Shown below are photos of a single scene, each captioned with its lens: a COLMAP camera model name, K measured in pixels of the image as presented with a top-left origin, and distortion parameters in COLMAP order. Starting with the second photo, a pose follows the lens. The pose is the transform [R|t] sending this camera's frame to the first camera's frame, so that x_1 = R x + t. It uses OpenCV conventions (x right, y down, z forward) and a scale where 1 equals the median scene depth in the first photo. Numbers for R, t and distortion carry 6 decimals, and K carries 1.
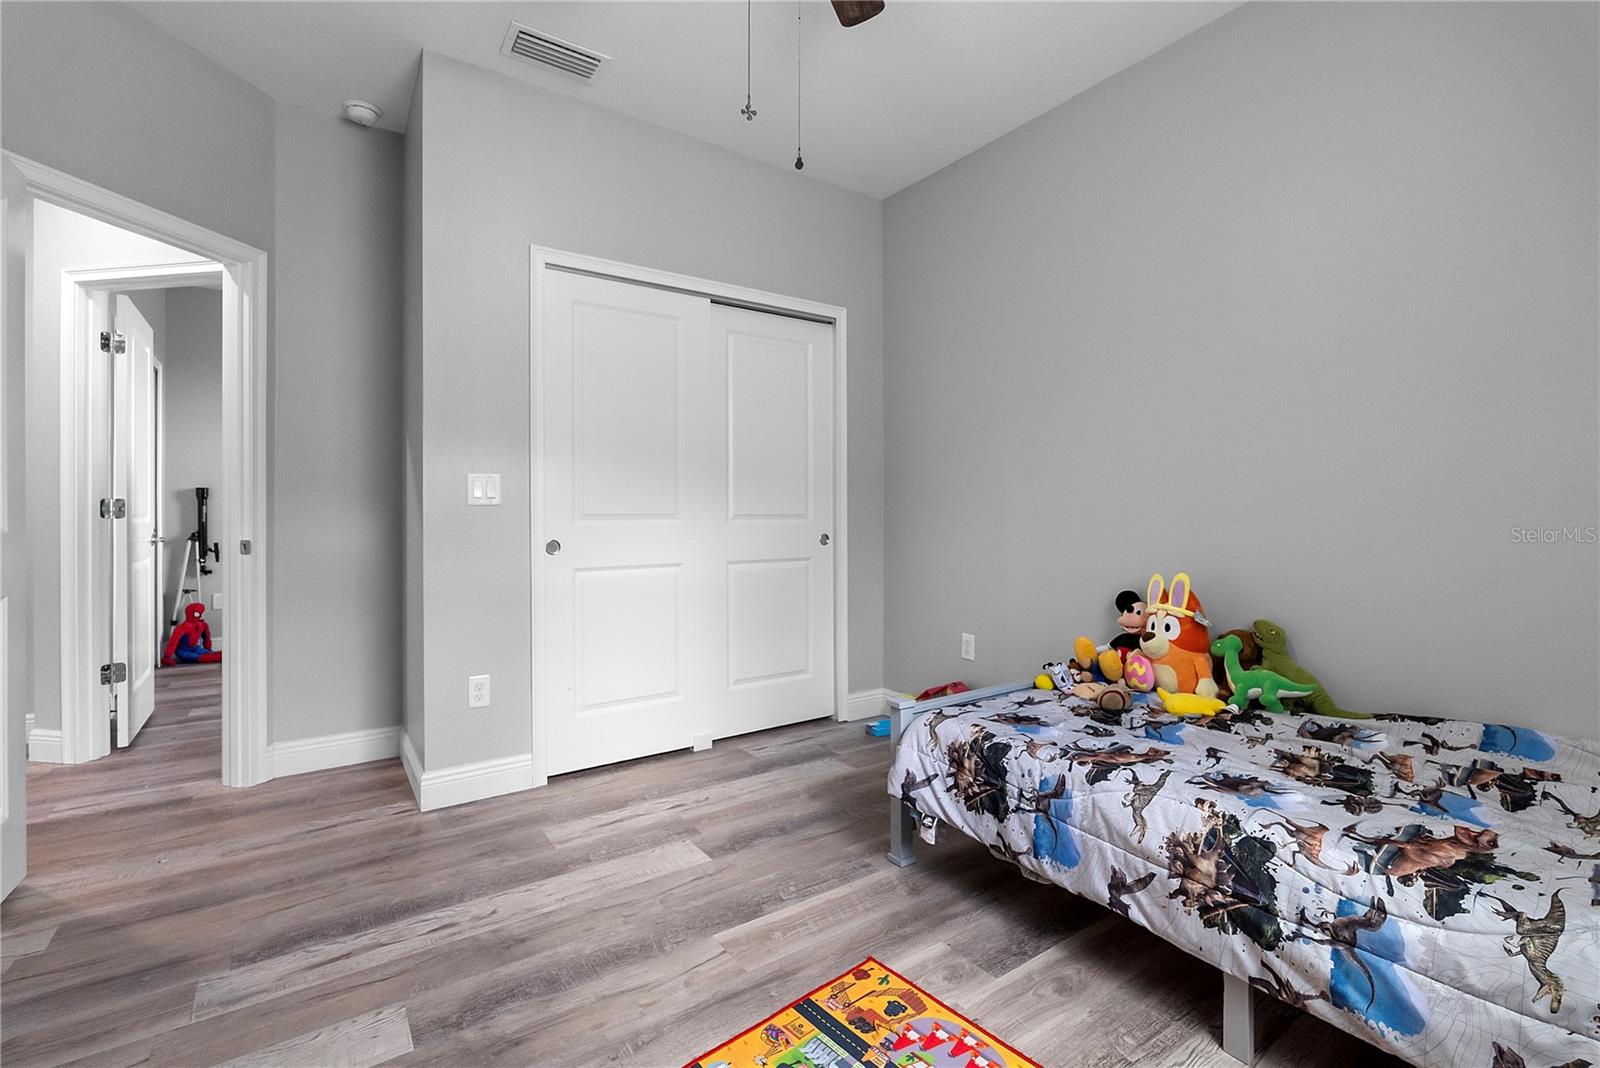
lens RADIAL K [[715.7, 0, 799.7], [0, 715.7, 501.8], [0, 0, 1]] dist [-0.002825, -0.000989]
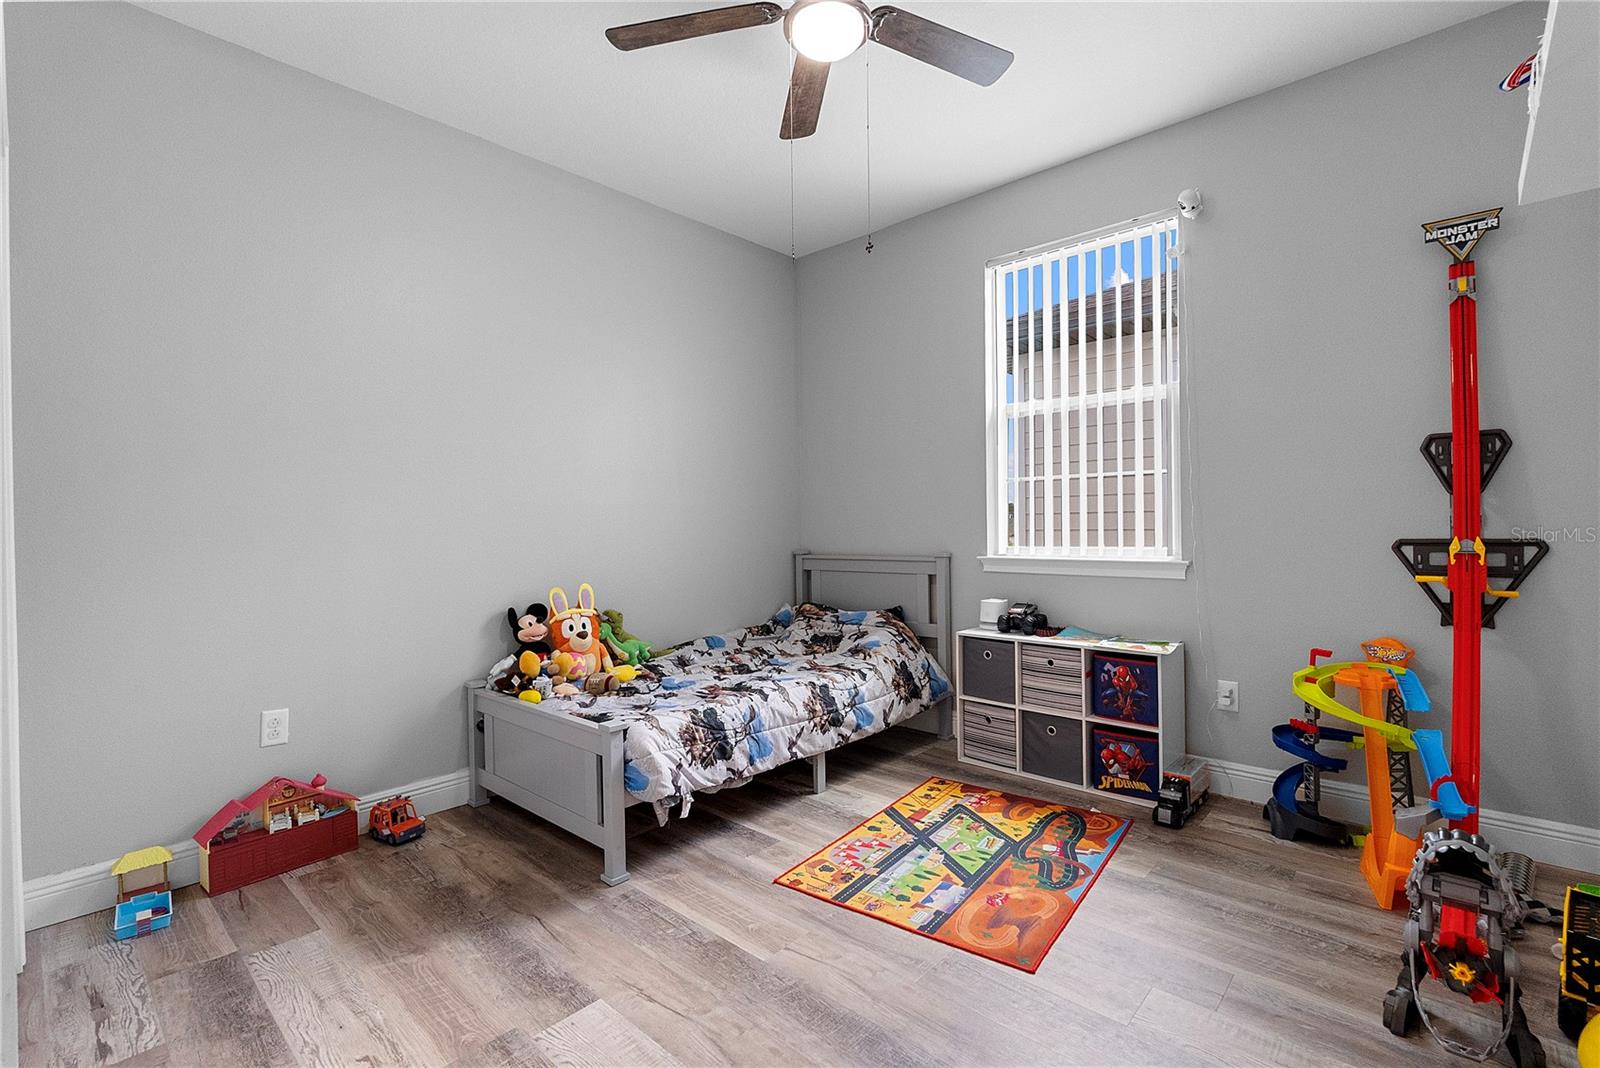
lens RADIAL K [[715.7, 0, 817.3], [0, 715.7, 534.9], [0, 0, 1]] dist [-0.002825, -0.000989]
pose [[-0.235441, -0.004492, 0.971878, -1.183822], [-0.000139, 0.999989, 0.004589, 0.005679], [-0.971889, 0.000946, -0.235439, 1.239357]]
